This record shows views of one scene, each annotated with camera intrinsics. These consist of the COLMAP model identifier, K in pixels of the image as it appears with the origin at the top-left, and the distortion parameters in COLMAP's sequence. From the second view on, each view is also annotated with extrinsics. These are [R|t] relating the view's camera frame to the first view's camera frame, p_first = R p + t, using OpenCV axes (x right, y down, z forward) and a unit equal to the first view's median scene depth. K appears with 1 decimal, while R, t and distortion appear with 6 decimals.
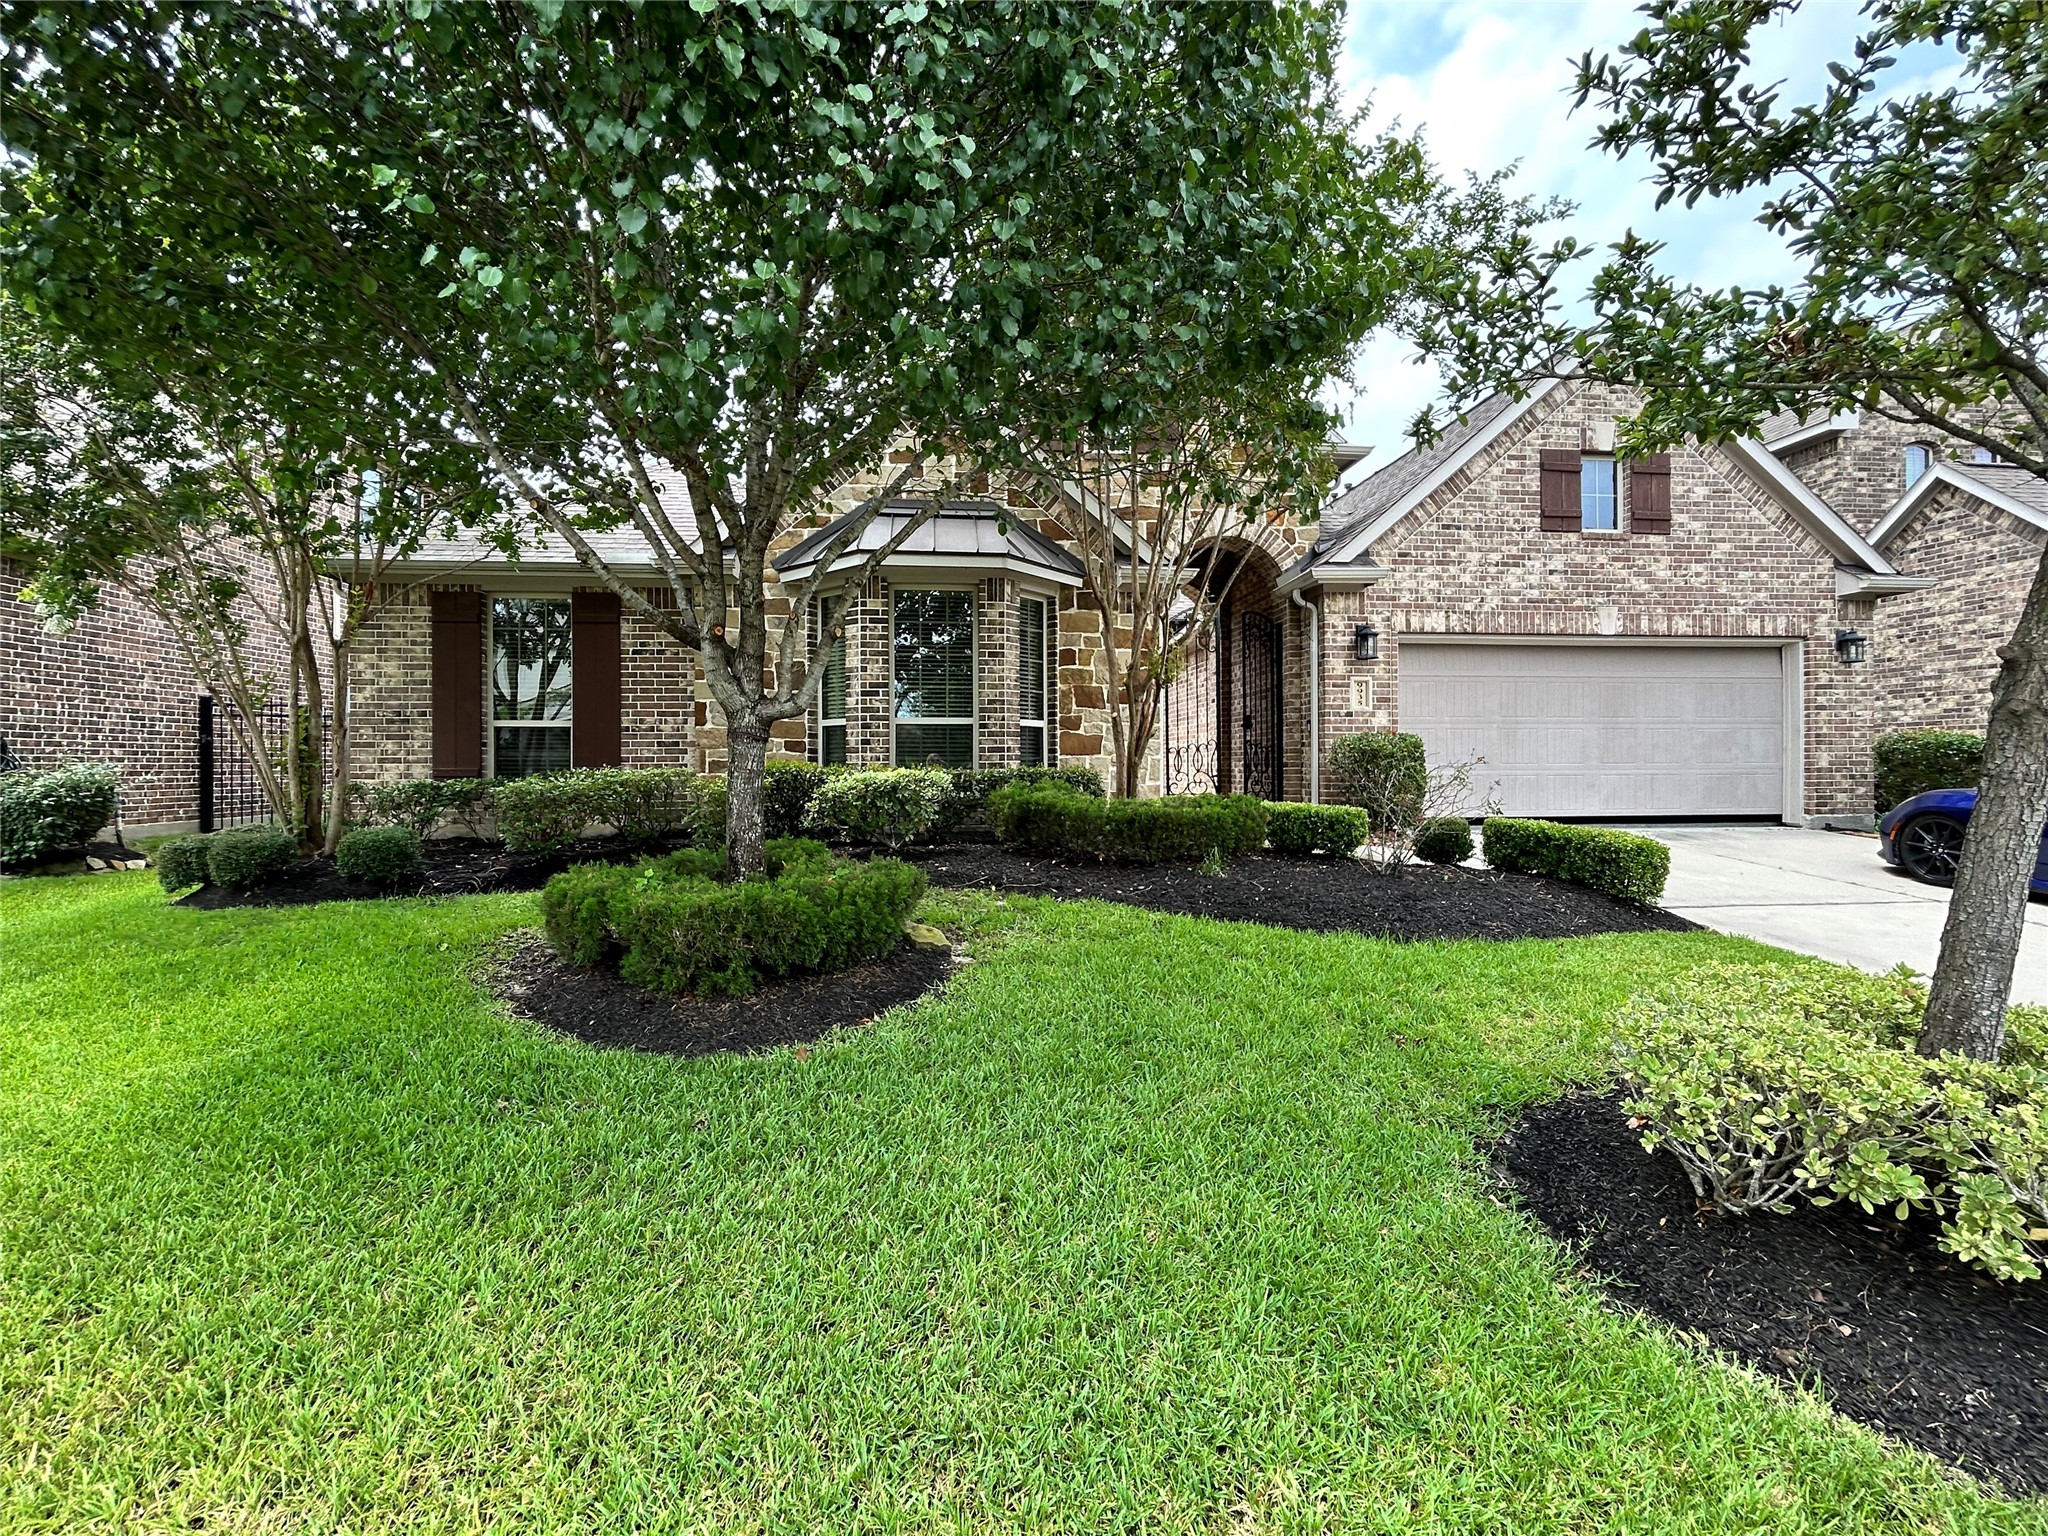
lens RADIAL K [[888.9, 0, 1033.1], [0, 888.9, 768.0], [0, 0, 1]] dist [-0.001715, 0.000081]
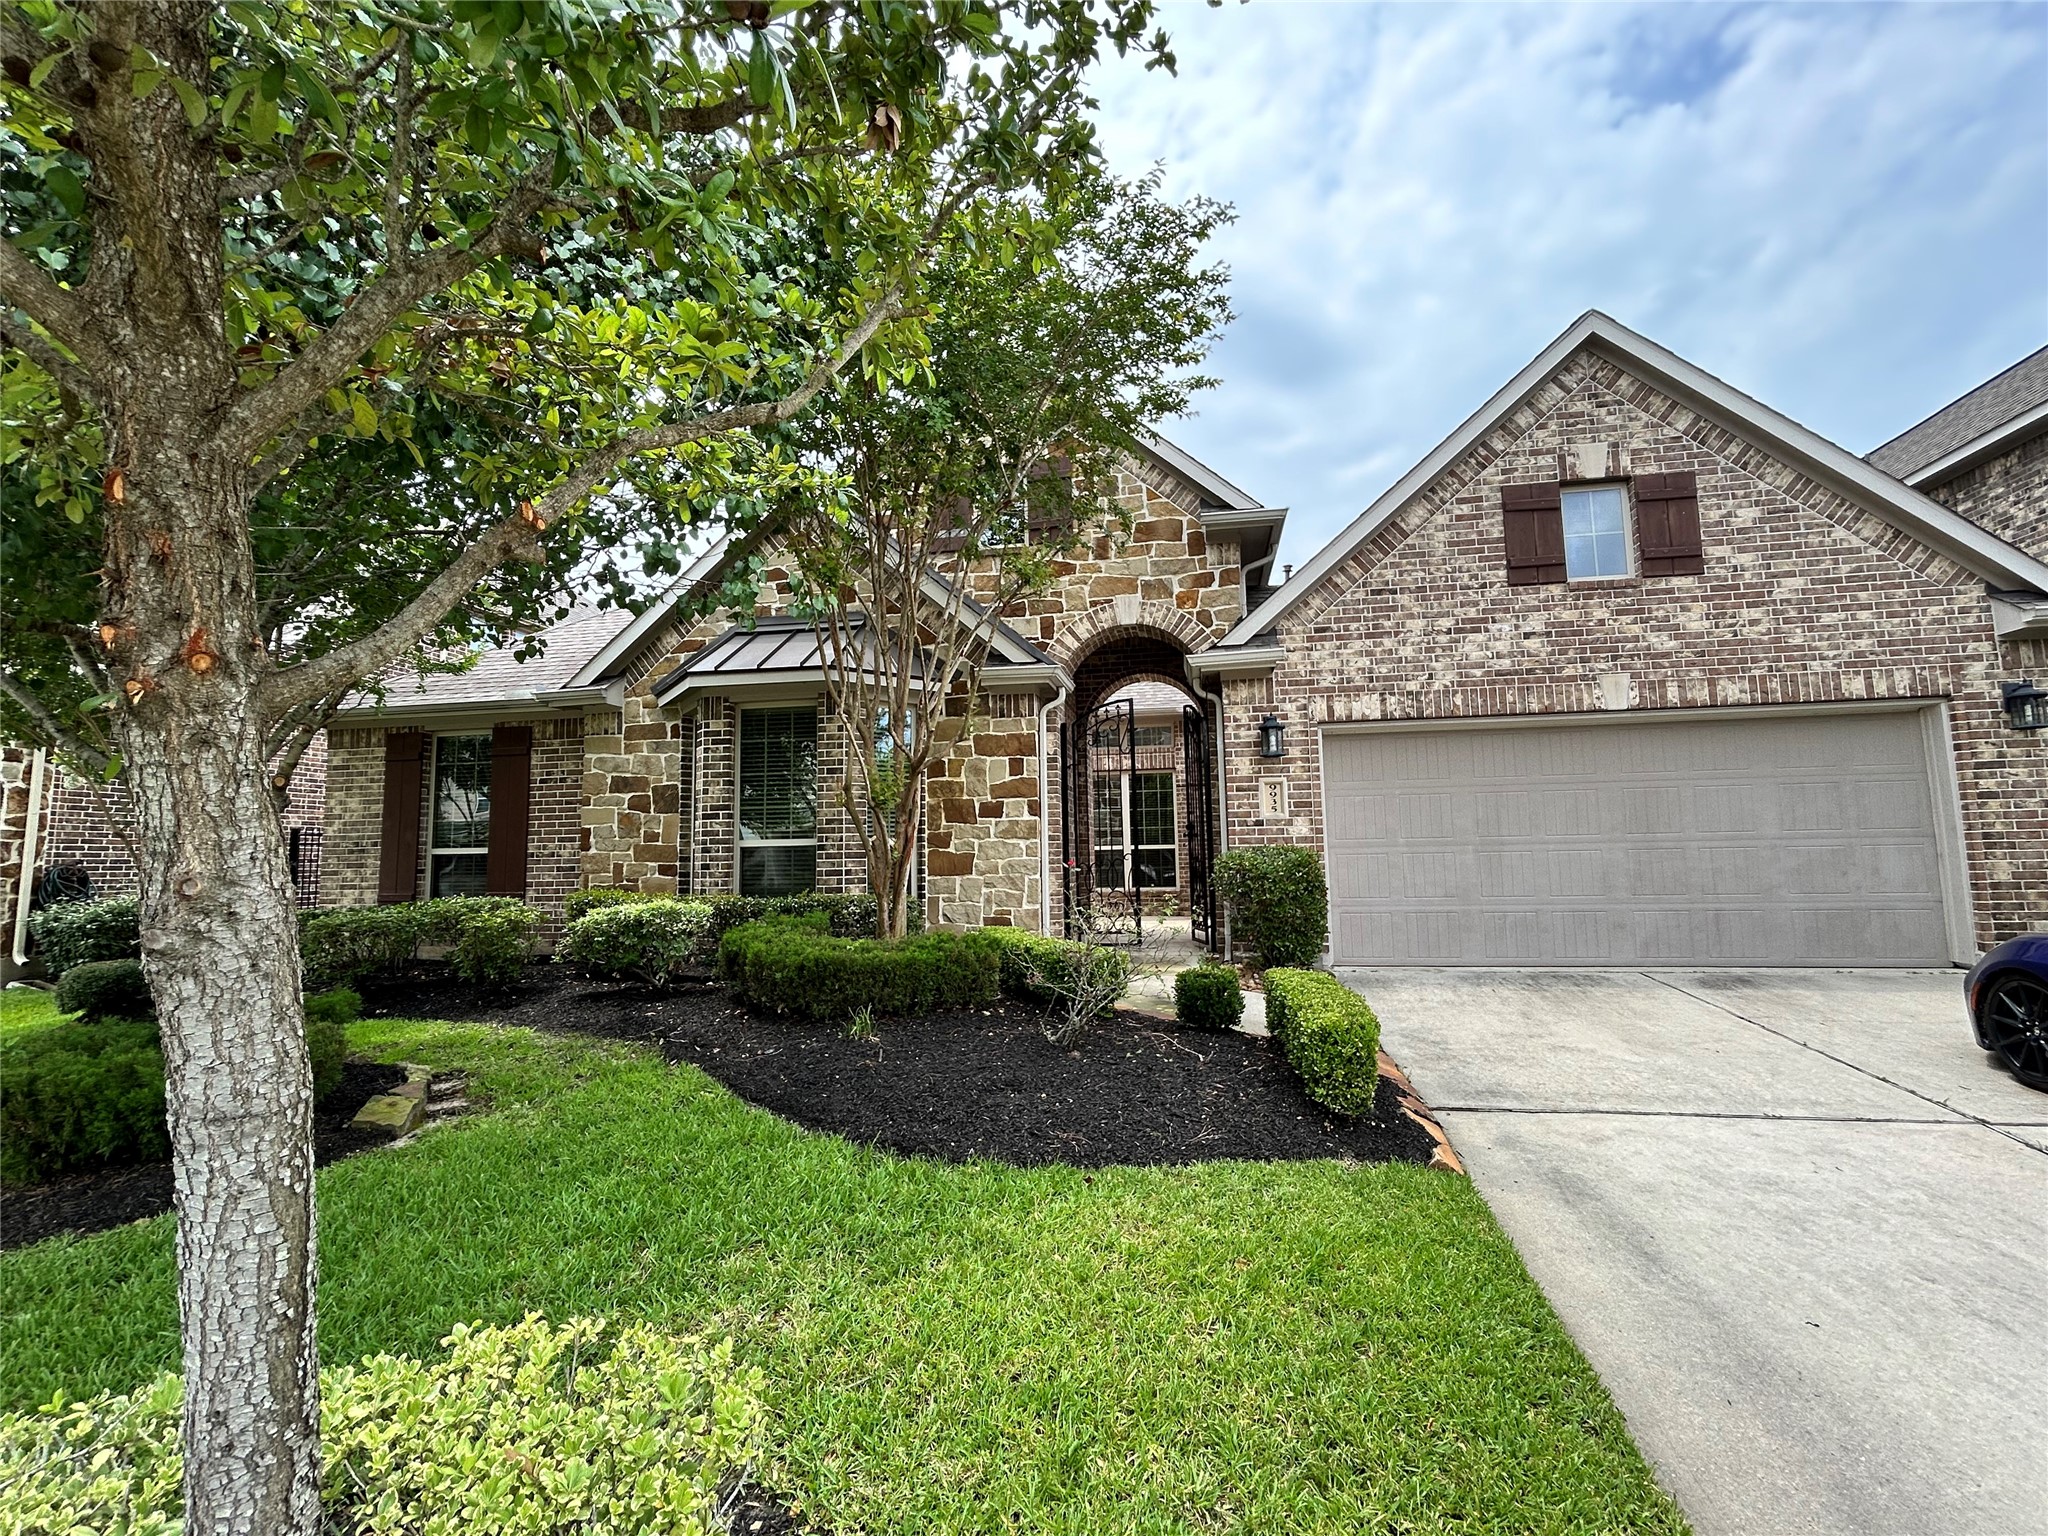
lens RADIAL K [[888.9, 0, 1021.0], [0, 888.9, 773.5], [0, 0, 1]] dist [-0.001715, 0.000081]
pose [[0.963493, -0.039008, -0.264878, 0.356581], [0.012339, 0.994748, -0.101612, -0.024600], [0.267450, 0.094634, 0.958913, 0.137913]]
